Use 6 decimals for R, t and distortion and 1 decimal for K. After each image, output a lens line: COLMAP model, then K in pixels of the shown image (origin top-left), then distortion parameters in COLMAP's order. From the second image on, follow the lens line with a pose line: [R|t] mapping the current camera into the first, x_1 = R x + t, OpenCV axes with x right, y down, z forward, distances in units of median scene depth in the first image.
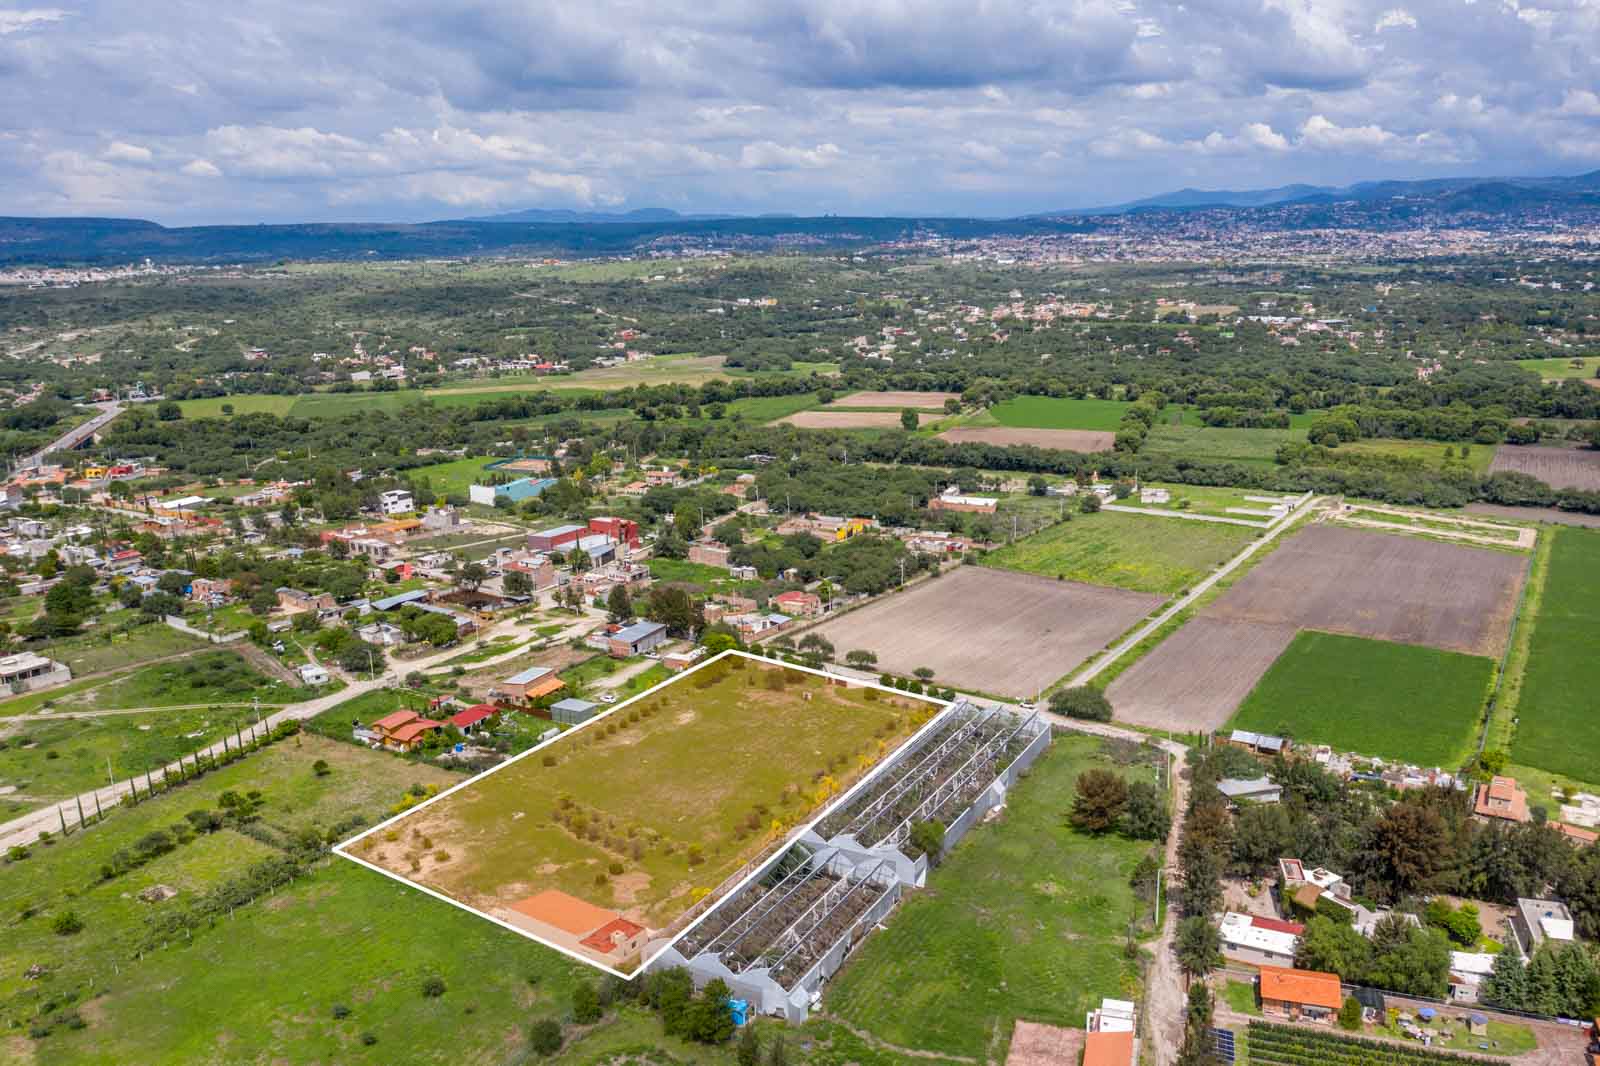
lens RADIAL K [[1269.3, 0, 792.0], [0, 1269.3, 518.3], [0, 0, 1]] dist [-0.024898, 0.009278]
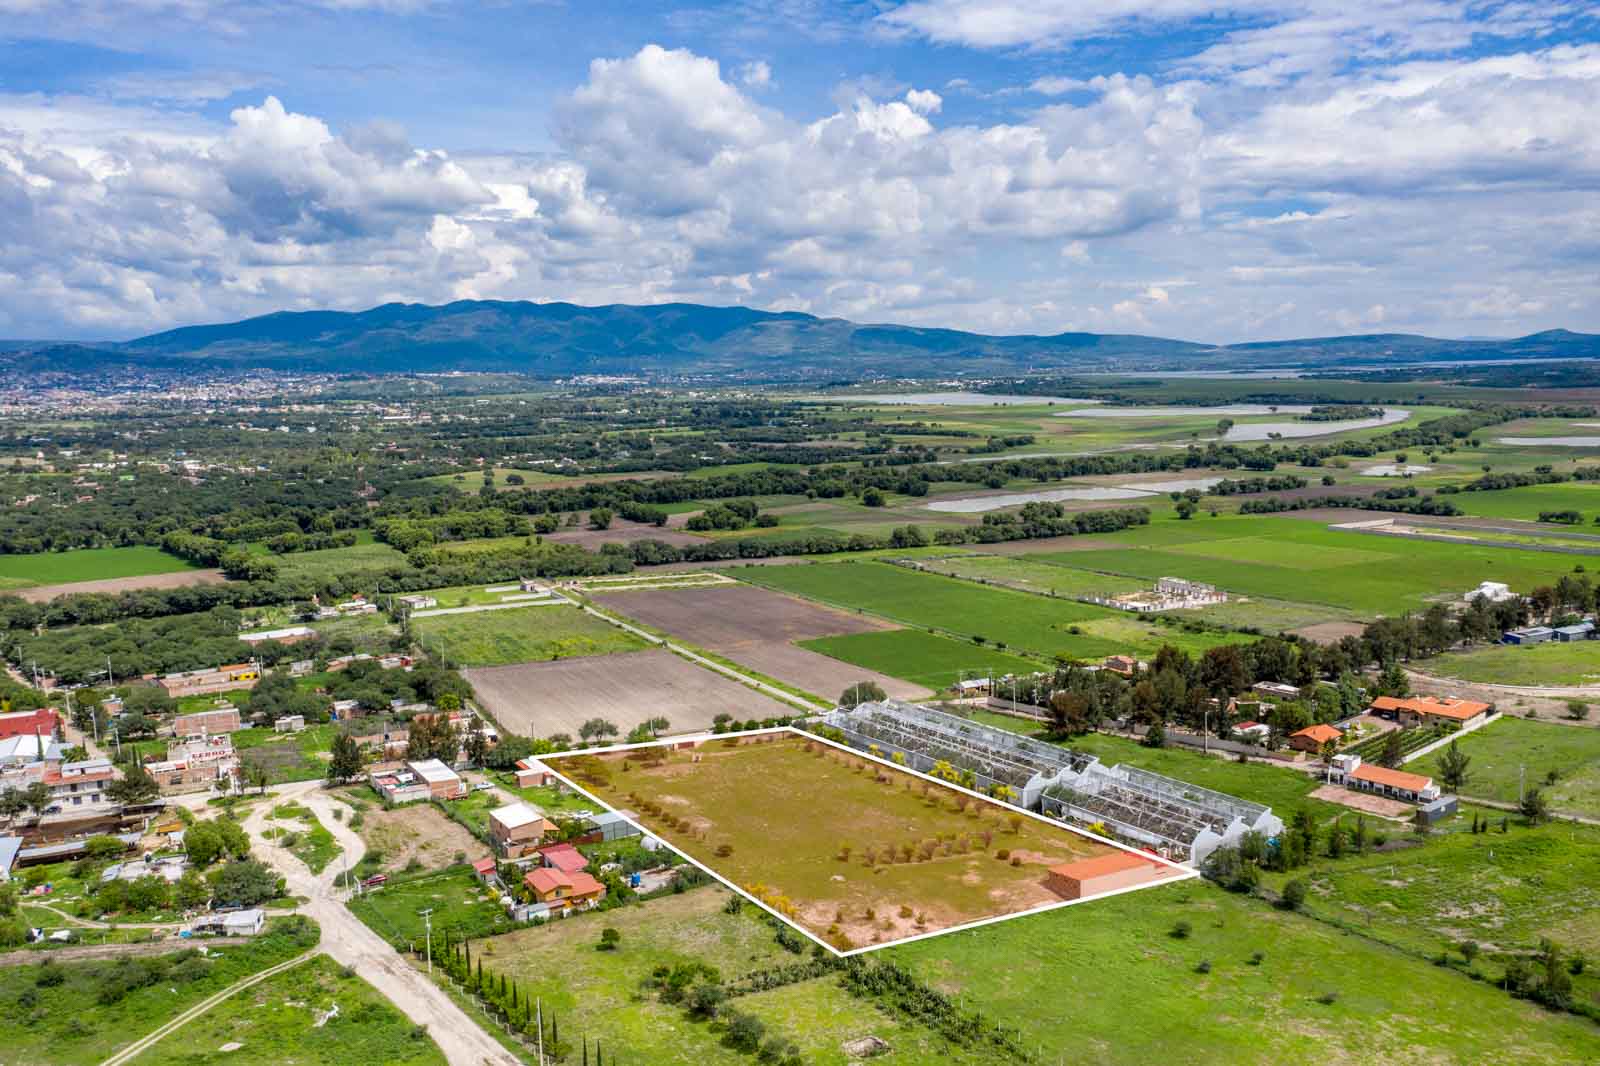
lens RADIAL K [[1269.3, 0, 803.3], [0, 1269.3, 527.6], [0, 0, 1]] dist [-0.024898, 0.009278]
pose [[0.489719, -0.092684, 0.866940, -0.899593], [0.195791, 0.980629, -0.005760, -0.019363], [-0.849612, 0.172560, 0.498380, 0.442910]]
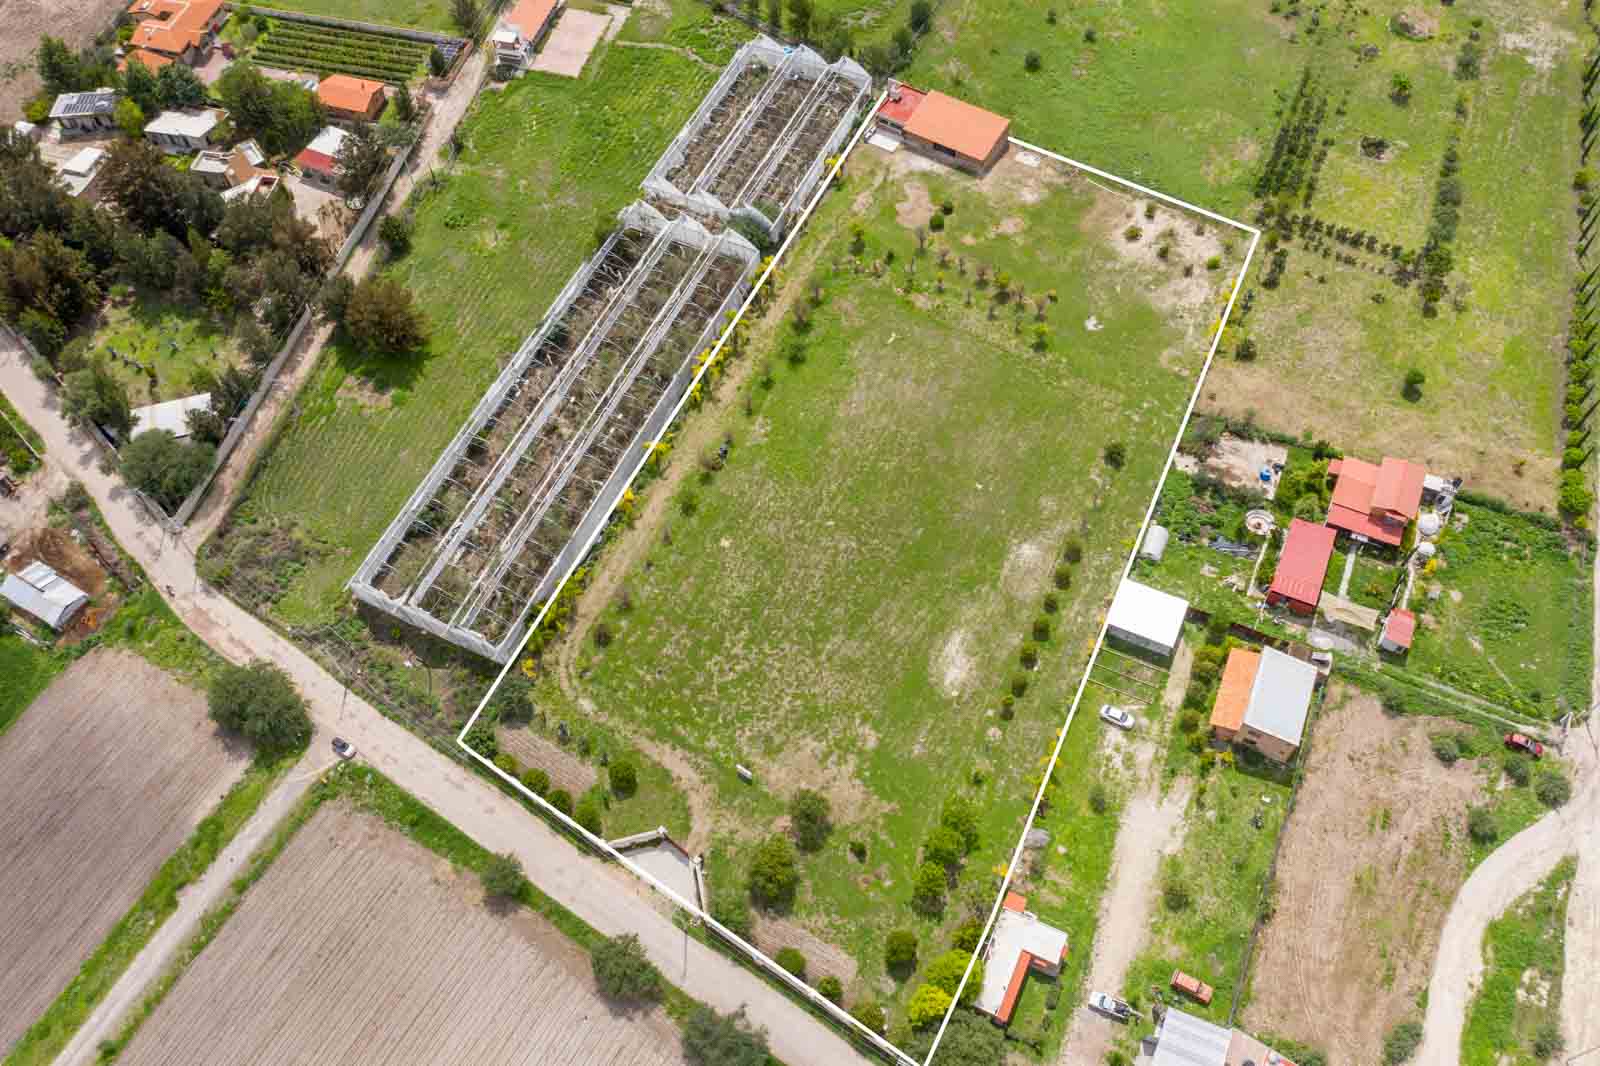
lens RADIAL K [[1269.3, 0, 805.8], [0, 1269.3, 536.0], [0, 0, 1]] dist [-0.024898, 0.009278]
pose [[-0.996921, 0.076763, 0.016006, -0.030055], [0.041640, 0.345276, 0.937577, -0.429611], [0.066445, 0.935357, -0.347409, 1.227459]]
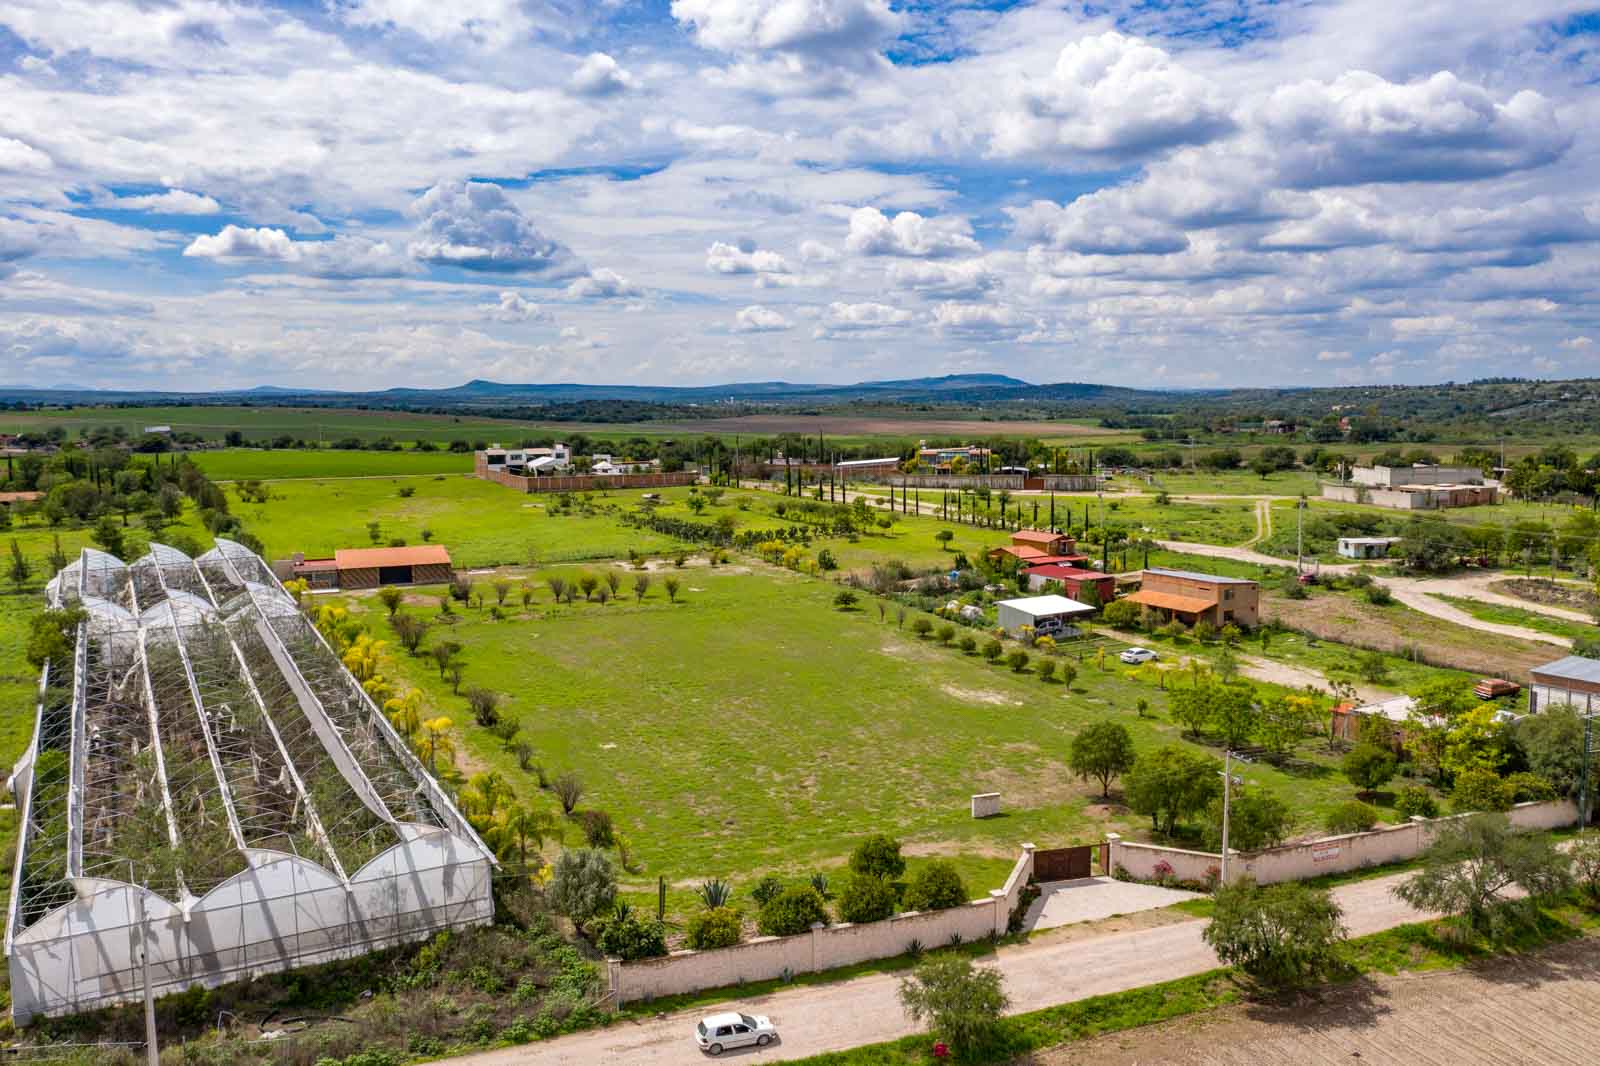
lens RADIAL K [[1269.3, 0, 795.3], [0, 1269.3, 531.3], [0, 0, 1]] dist [-0.024898, 0.009278]
pose [[-0.535896, 0.132100, -0.833885, 0.315957], [-0.151653, 0.956558, 0.248993, 0.010171], [0.830552, 0.259896, -0.492583, 1.229399]]
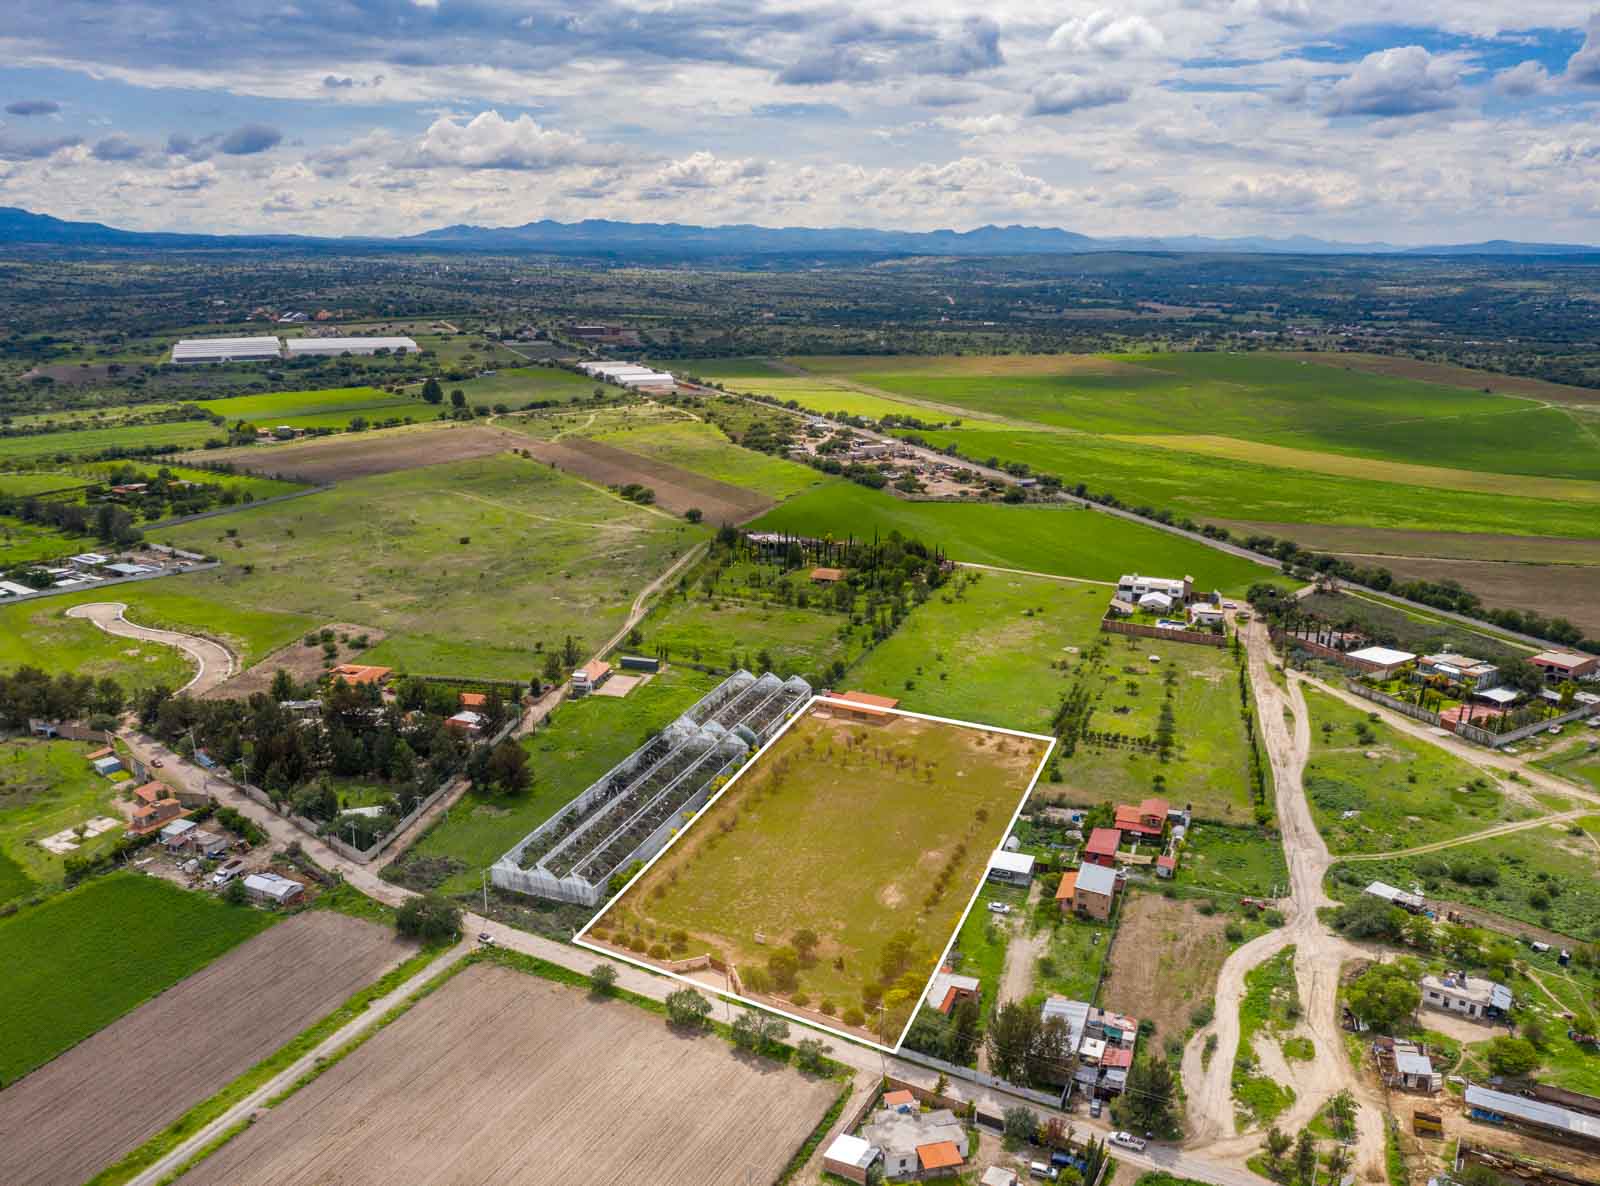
lens RADIAL K [[1313.9, 0, 788.9], [0, 1313.9, 594.1], [0, 0, 1]] dist [-0.013293, -0.004053]
pose [[-0.992922, 0.054167, -0.105698, 0.079815], [-0.000329, 0.888685, 0.458518, -0.478040], [0.118768, 0.455307, -0.882377, 1.826335]]
